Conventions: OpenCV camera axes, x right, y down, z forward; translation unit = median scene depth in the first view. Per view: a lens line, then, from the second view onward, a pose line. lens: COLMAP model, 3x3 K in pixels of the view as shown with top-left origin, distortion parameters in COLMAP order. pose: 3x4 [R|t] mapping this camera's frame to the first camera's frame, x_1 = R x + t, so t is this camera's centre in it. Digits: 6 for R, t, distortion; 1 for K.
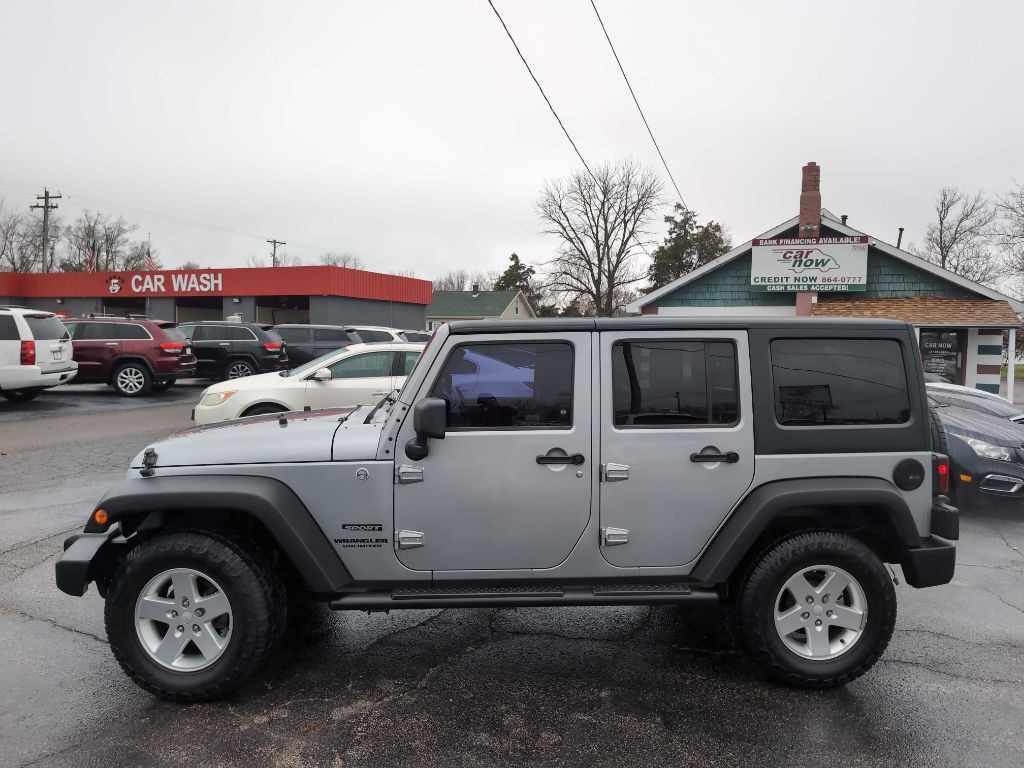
lens RADIAL K [[732.2, 0, 521.8], [0, 732.2, 385.7], [0, 0, 1]] dist [0.010672, -0.003786]
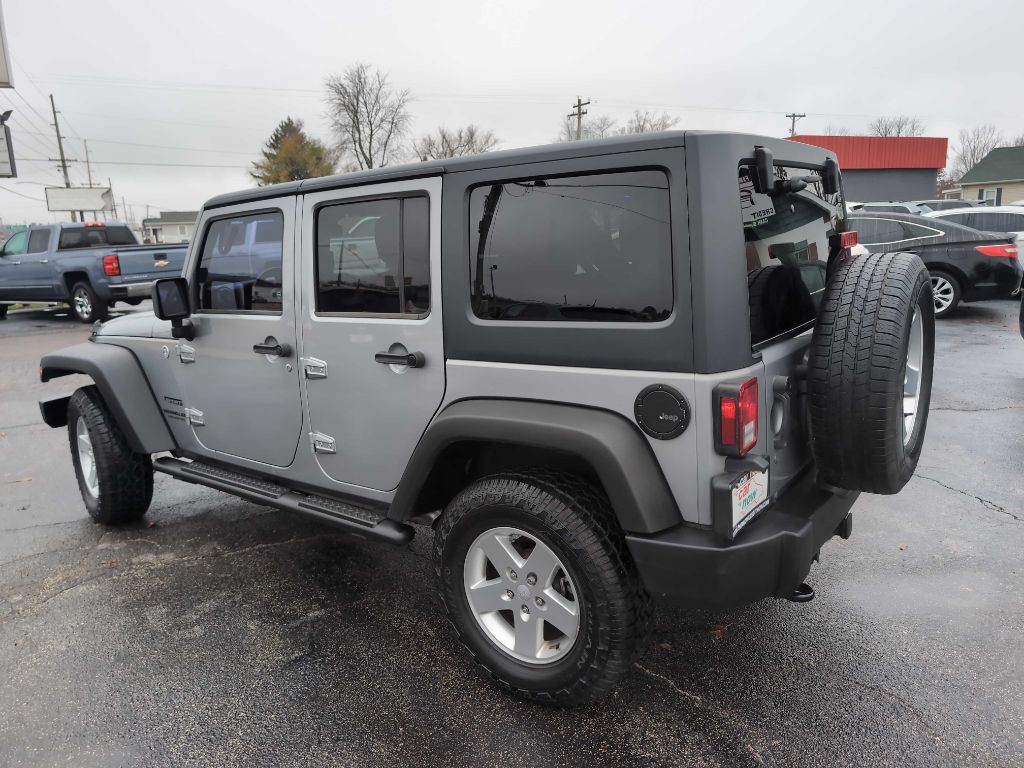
lens RADIAL K [[735.2, 0, 511.5], [0, 735.2, 387.5], [0, 0, 1]] dist [0.009759, -0.003421]
pose [[0.749098, 0.093809, -0.655783, 0.312508], [0.009082, 0.988376, 0.151760, 0.005847], [0.662396, -0.119639, 0.739539, 0.194687]]
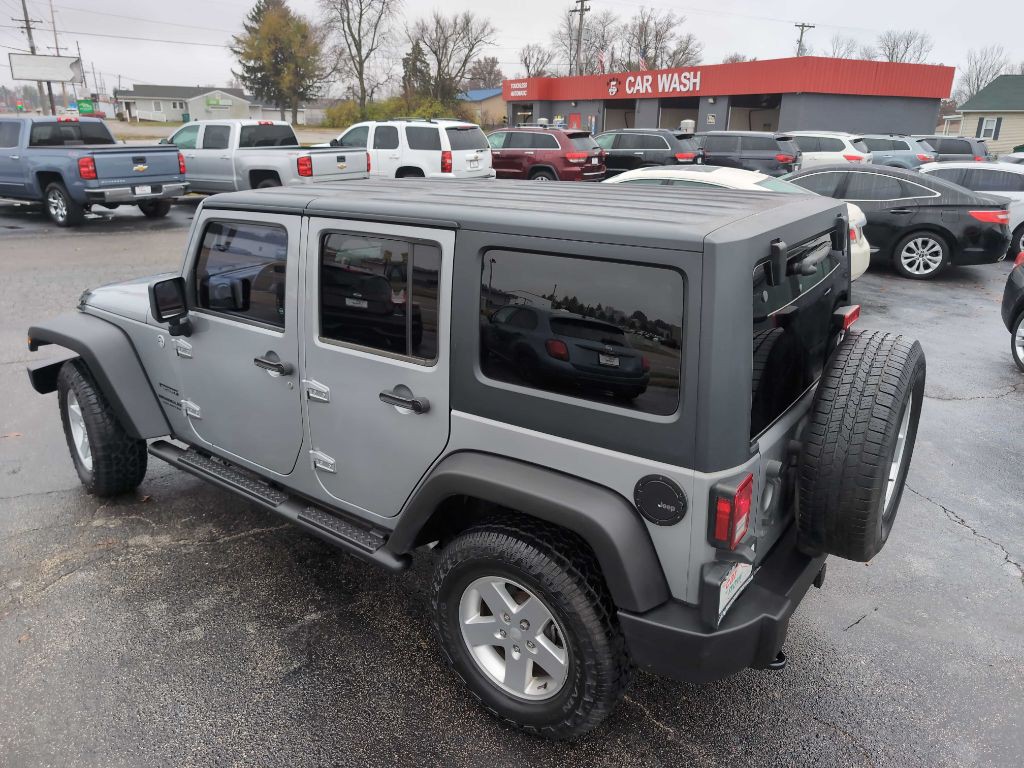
lens RADIAL K [[735.0, 0, 522.9], [0, 735.0, 377.3], [0, 0, 1]] dist [0.010617, -0.005551]
pose [[0.766314, 0.207847, -0.607916, 0.301603], [-0.048355, 0.962198, 0.268023, -0.049269], [0.640644, -0.175994, 0.747397, 0.193844]]
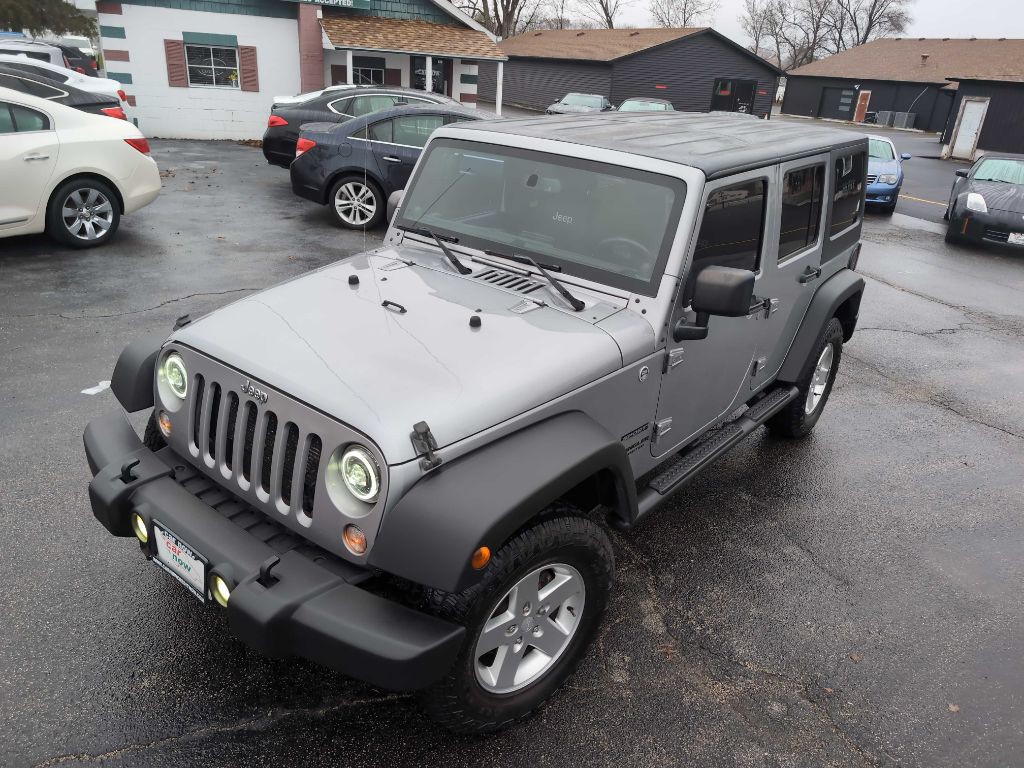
lens RADIAL K [[732.2, 0, 521.8], [0, 732.2, 385.7], [0, 0, 1]] dist [0.010672, -0.003786]
pose [[0.681862, -0.267664, 0.680749, -0.311468], [-0.009985, 0.927153, 0.374549, -0.059786], [-0.731412, -0.262189, 0.629518, 0.214448]]
